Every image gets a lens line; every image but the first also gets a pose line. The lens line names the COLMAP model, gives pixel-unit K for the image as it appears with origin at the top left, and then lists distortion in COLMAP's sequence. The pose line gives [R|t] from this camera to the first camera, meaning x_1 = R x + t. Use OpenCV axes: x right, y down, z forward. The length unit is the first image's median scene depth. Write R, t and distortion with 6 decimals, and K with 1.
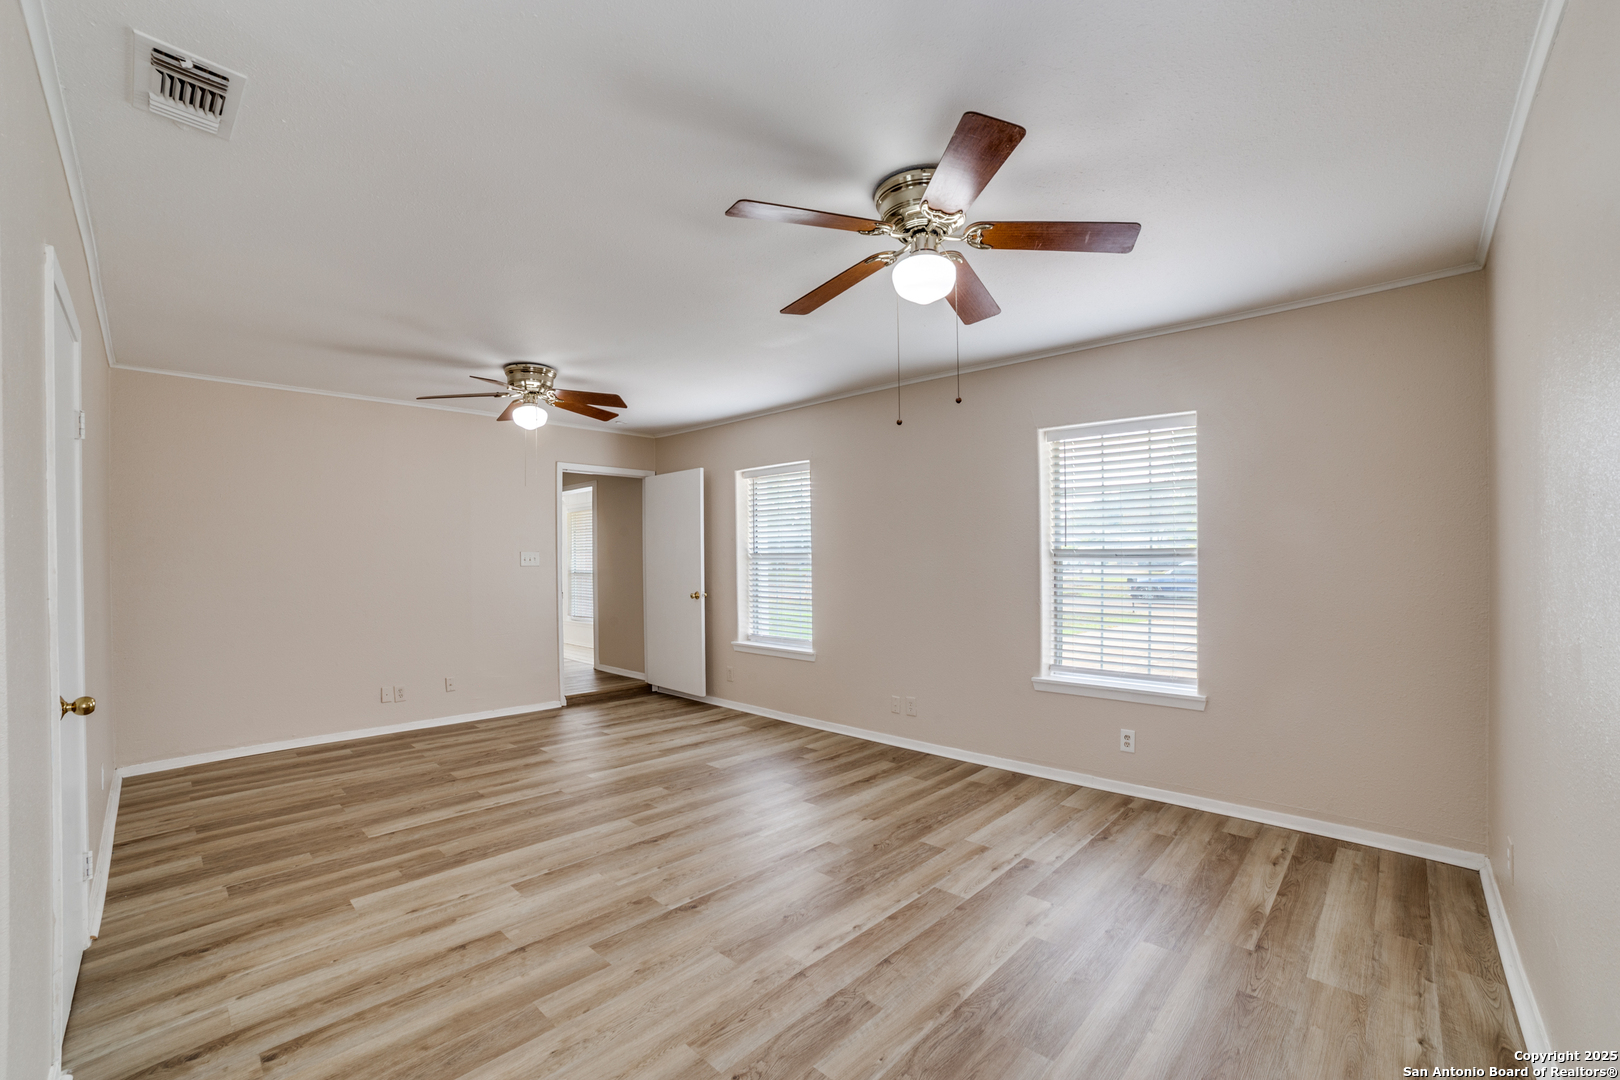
lens RADIAL K [[667.1, 0, 817.6], [0, 667.1, 542.6], [0, 0, 1]] dist [-0.110878, 0.039777]
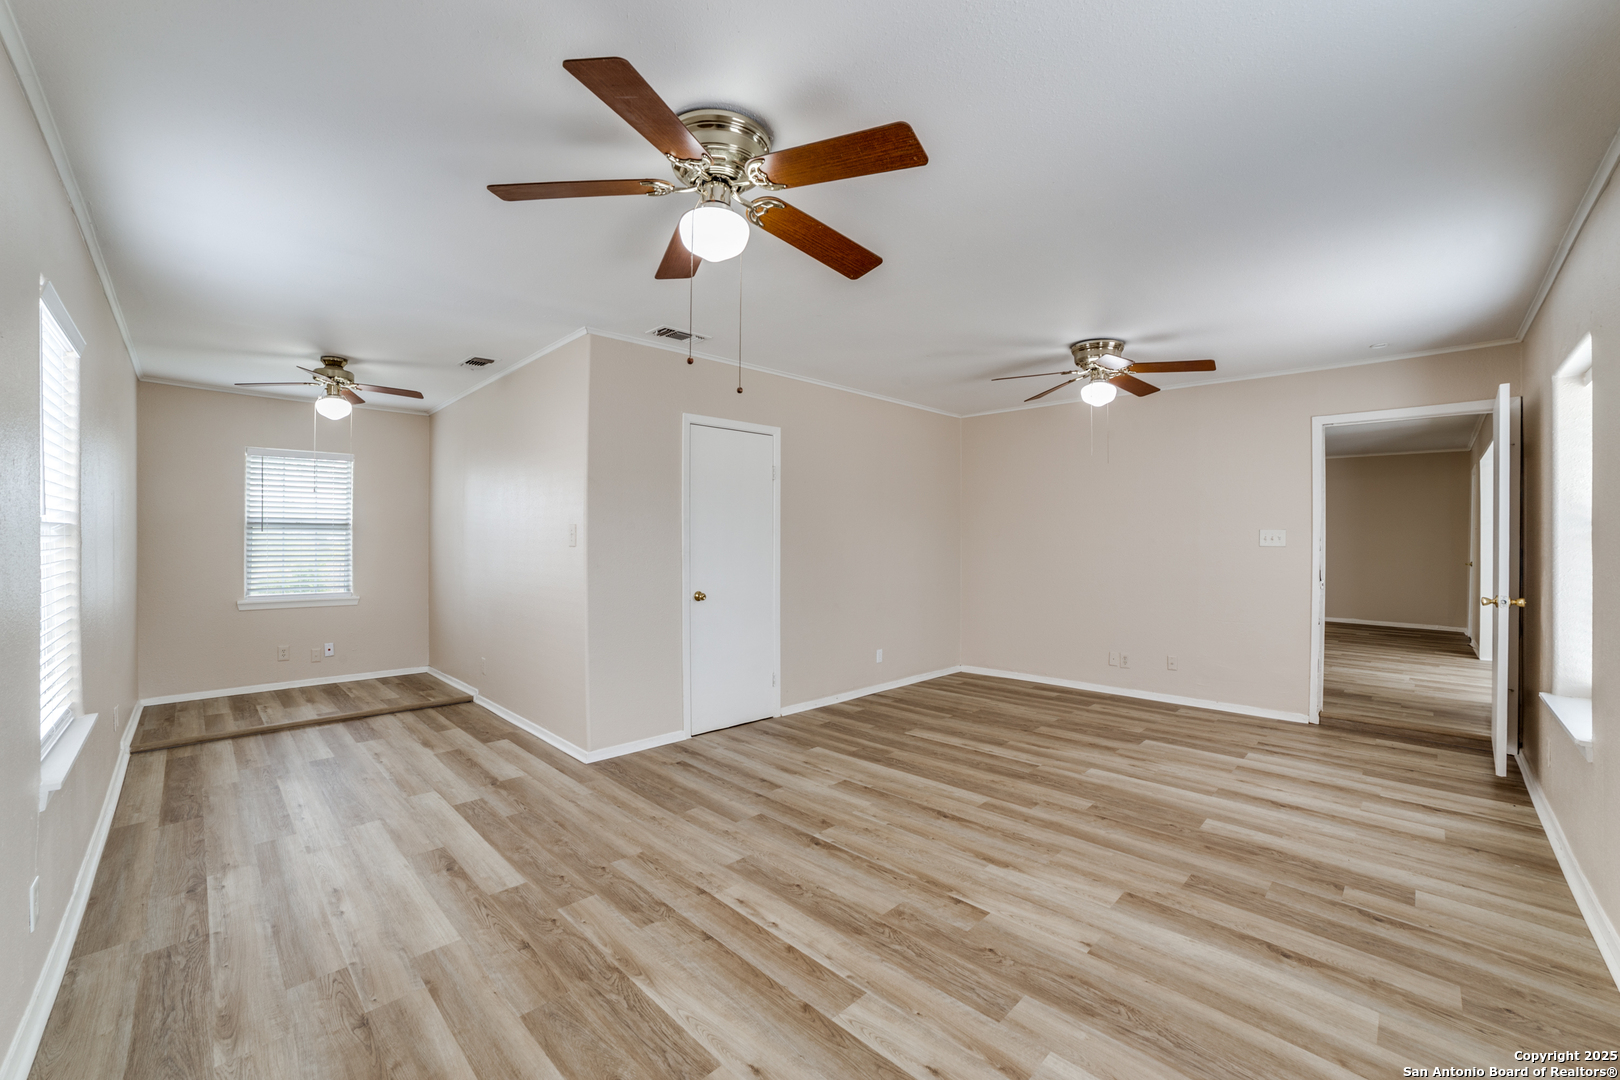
lens RADIAL K [[669.7, 0, 806.5], [0, 669.7, 545.2], [0, 0, 1]] dist [-0.118317, 0.044809]
pose [[-0.039465, 0.014761, -0.999112, 0.759257], [0.022038, 0.999661, 0.013898, 0.024283], [0.998978, -0.021470, -0.039777, 0.839507]]
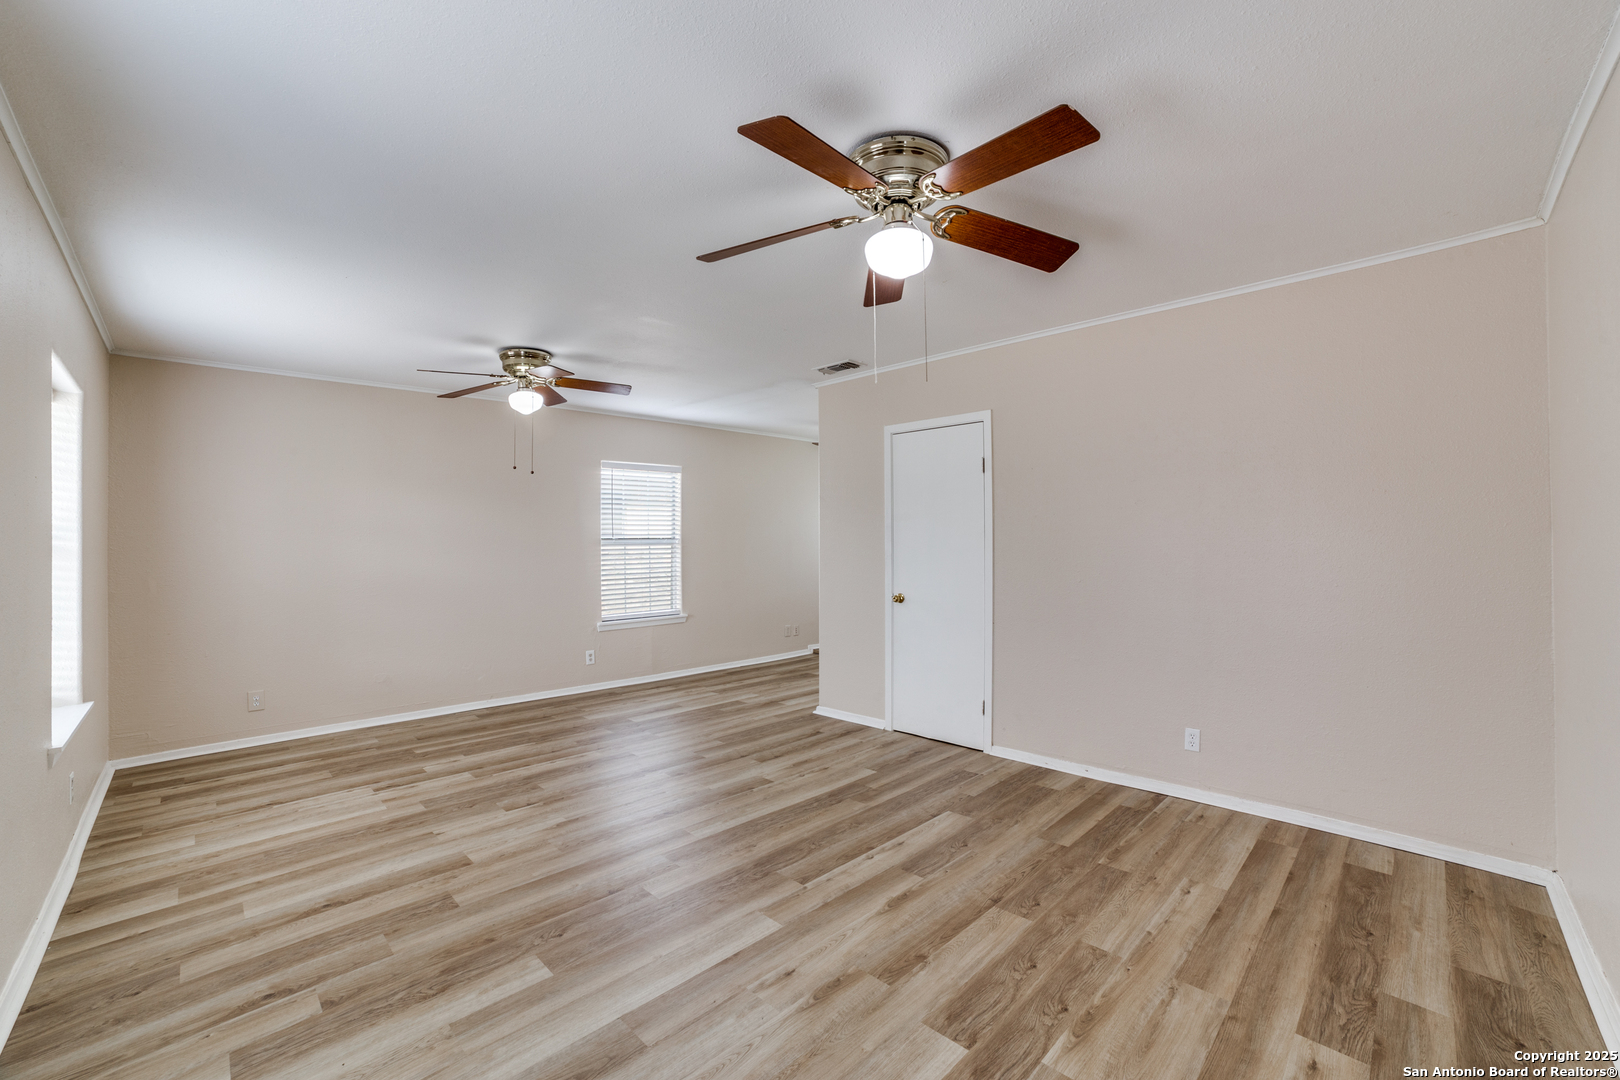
lens RADIAL K [[667.1, 0, 817.6], [0, 667.1, 542.6], [0, 0, 1]] dist [-0.110878, 0.039777]
pose [[-0.999111, 0.016972, 0.038580, -0.544046], [0.016142, 0.999634, -0.021716, 0.051320], [-0.038934, -0.021074, -0.999020, 2.056258]]
